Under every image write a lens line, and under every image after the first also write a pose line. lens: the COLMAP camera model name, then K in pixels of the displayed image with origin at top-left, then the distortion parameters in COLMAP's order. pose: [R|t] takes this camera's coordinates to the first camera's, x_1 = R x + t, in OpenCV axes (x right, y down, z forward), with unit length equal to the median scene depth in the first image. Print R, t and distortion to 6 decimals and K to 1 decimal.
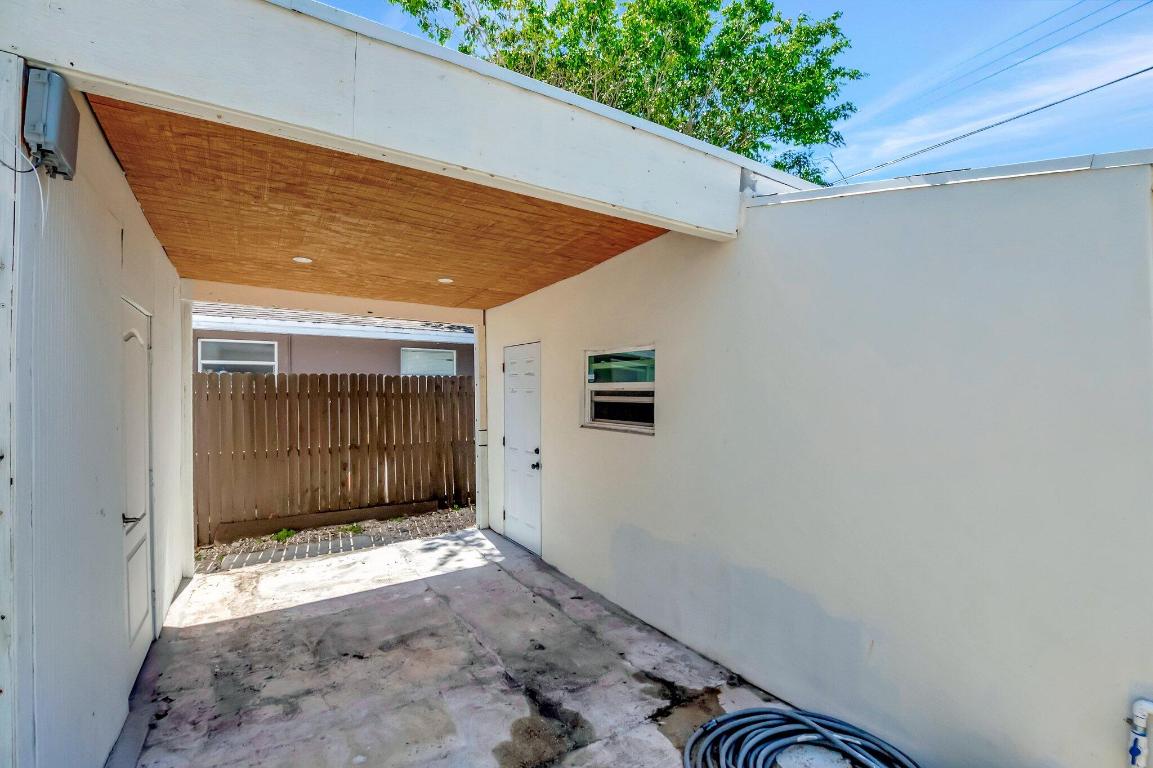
lens RADIAL K [[511.1, 0, 571.6], [0, 511.1, 388.0], [0, 0, 1]] dist [-0.013870, -0.000376]
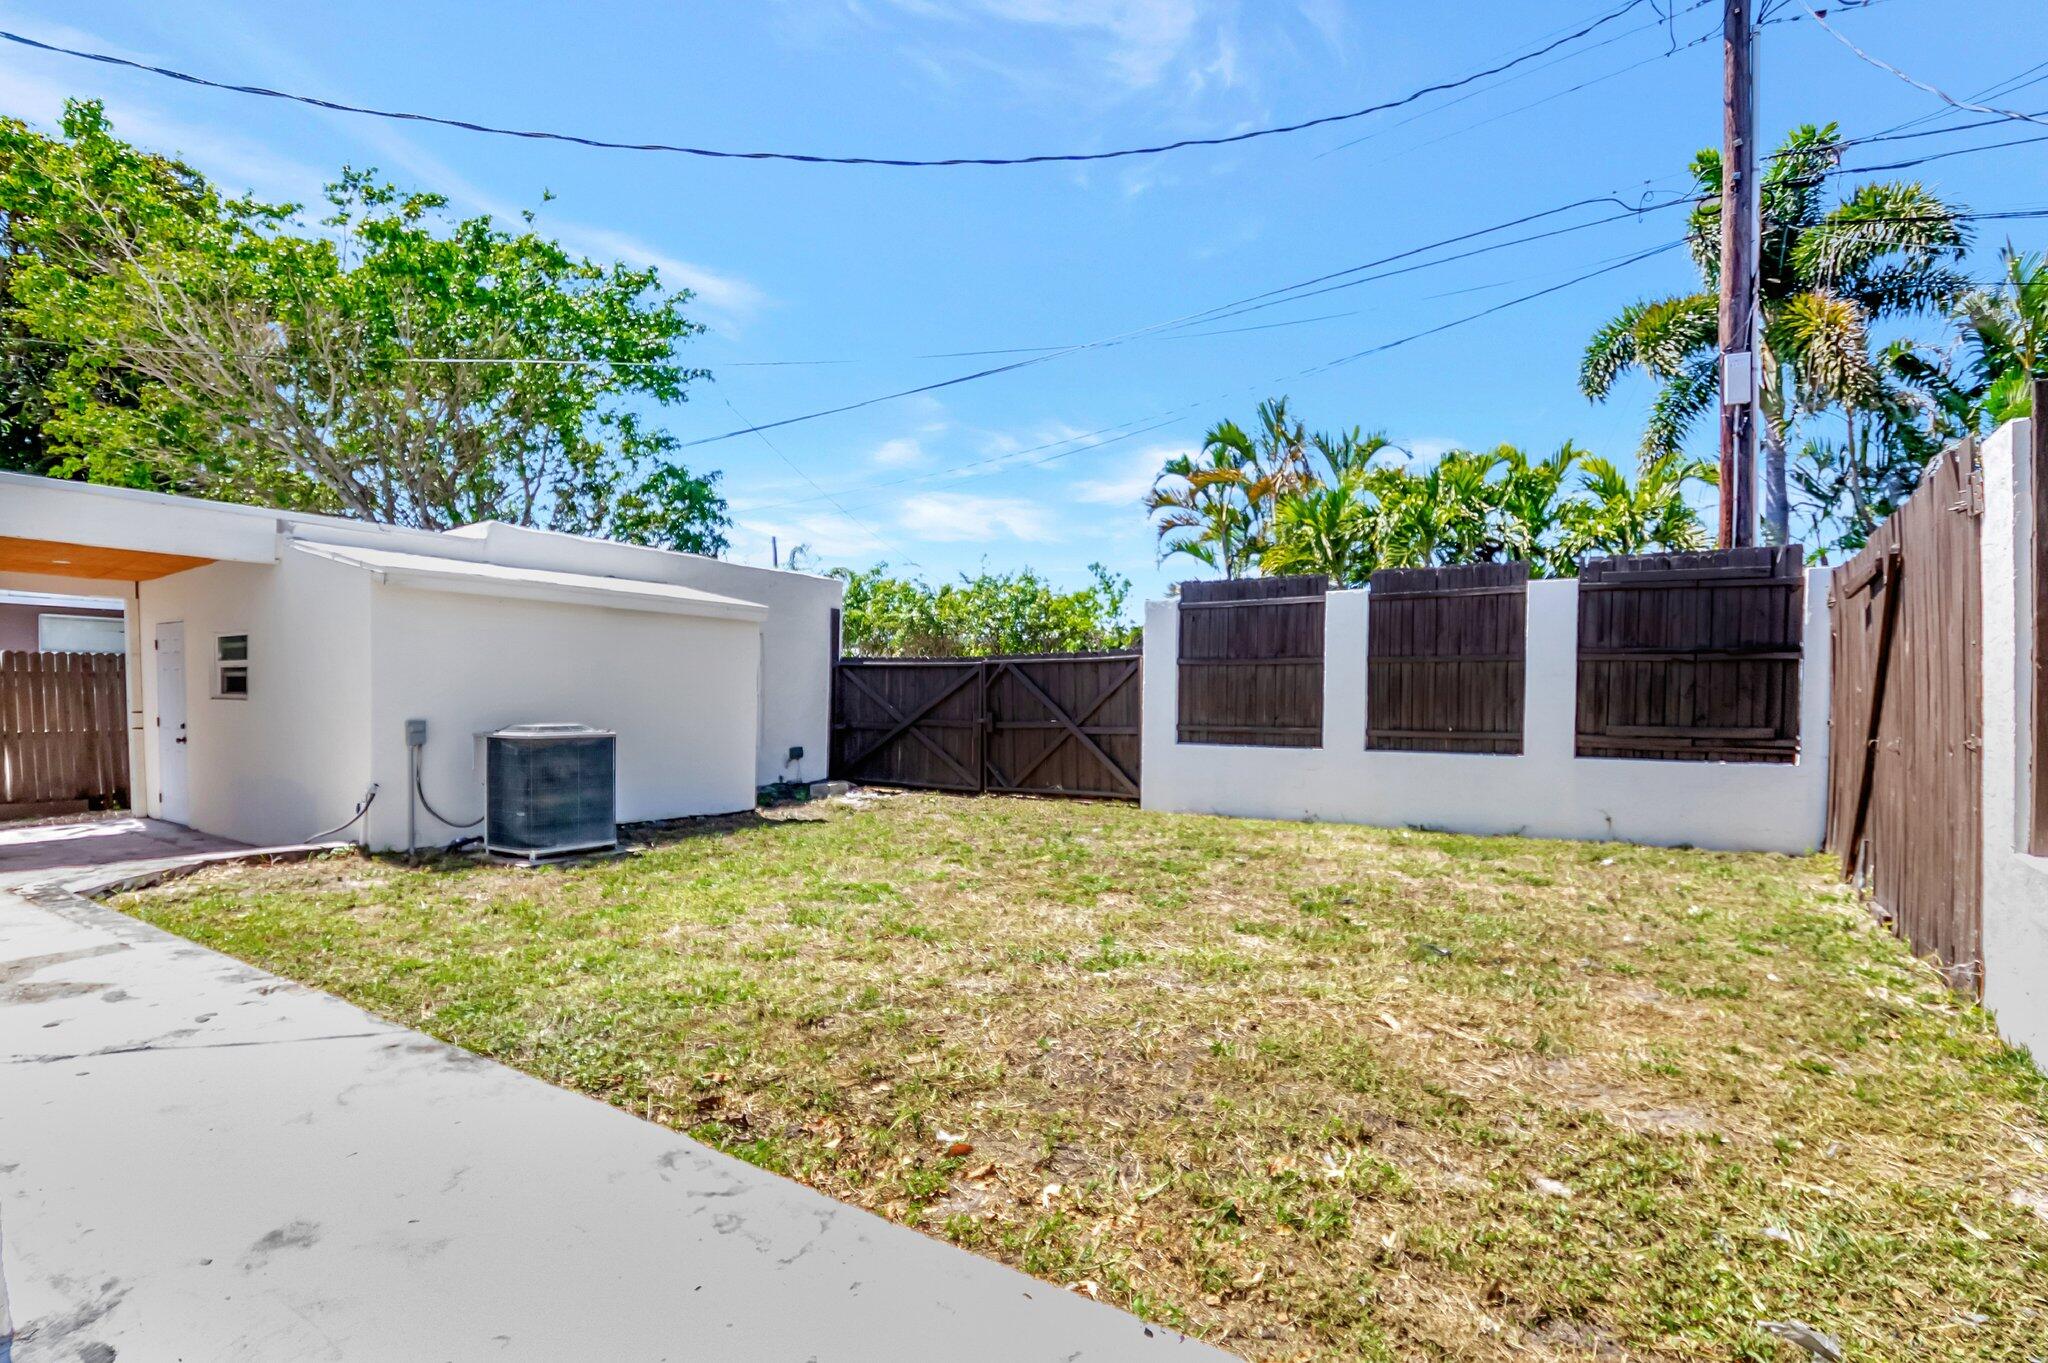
lens RADIAL K [[907.9, 0, 1015.4], [0, 907.9, 688.6], [0, 0, 1]] dist [-0.013870, -0.000376]
pose [[0.904136, -0.010370, 0.427118, 0.577791], [0.002203, 0.999805, 0.019613, 0.011815], [-0.427238, -0.016792, 0.903983, -1.162863]]
